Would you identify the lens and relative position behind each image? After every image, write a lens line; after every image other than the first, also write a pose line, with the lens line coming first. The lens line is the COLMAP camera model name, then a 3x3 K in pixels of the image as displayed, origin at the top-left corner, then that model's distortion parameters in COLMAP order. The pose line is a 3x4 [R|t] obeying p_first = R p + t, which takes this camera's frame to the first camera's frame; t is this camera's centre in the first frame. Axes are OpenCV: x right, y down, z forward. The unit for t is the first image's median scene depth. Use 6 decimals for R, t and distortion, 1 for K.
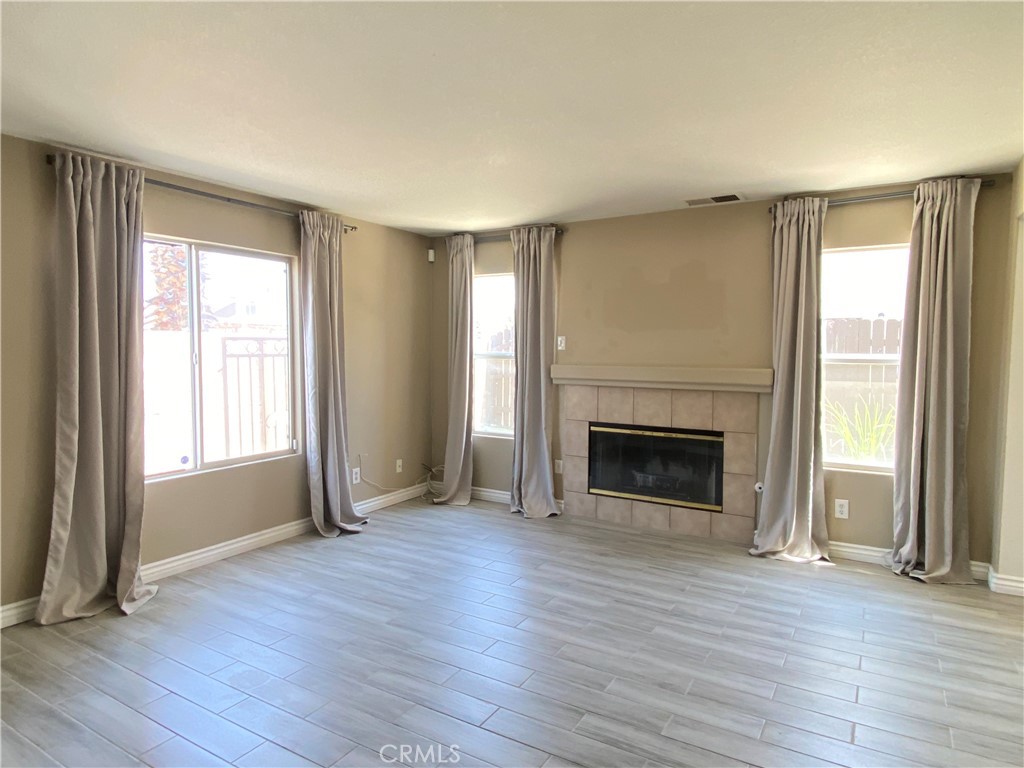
lens RADIAL K [[626.2, 0, 512.0], [0, 626.2, 384.0], [0, 0, 1]] dist [0.061838, -0.054101]
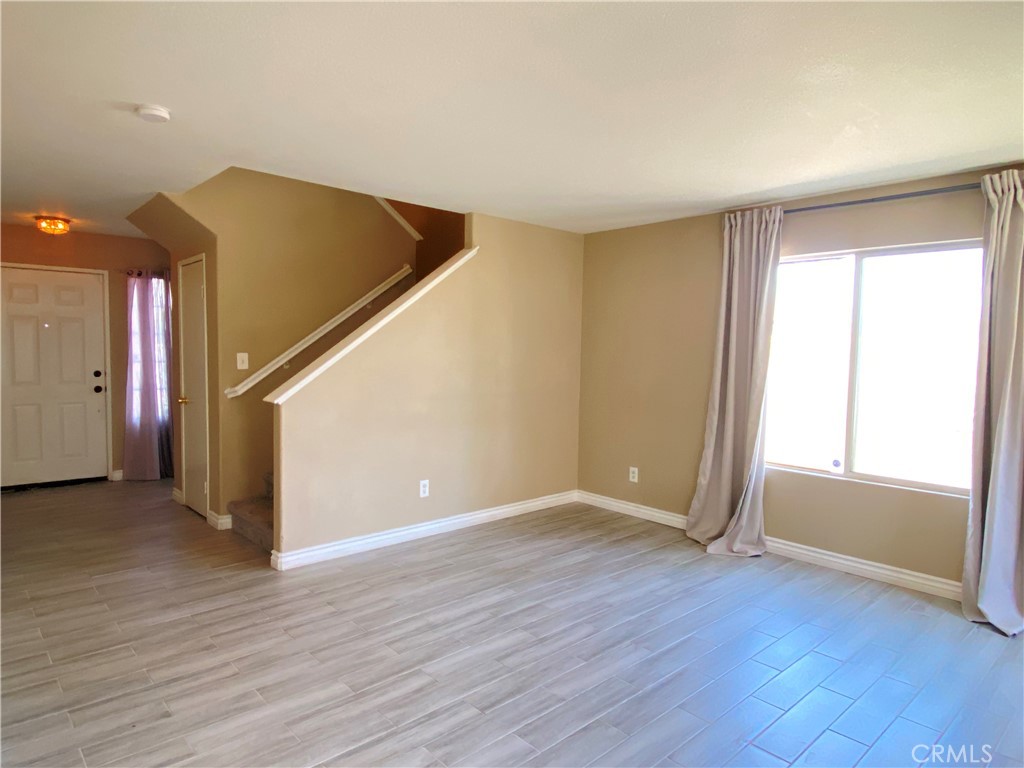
lens RADIAL K [[626.2, 0, 512.0], [0, 626.2, 384.0], [0, 0, 1]] dist [0.061838, -0.054101]
pose [[-0.275967, 0.047787, -0.959978, 0.628357], [-0.078236, 0.994332, 0.071988, -0.043136], [0.957978, 0.094971, -0.270664, 0.766431]]
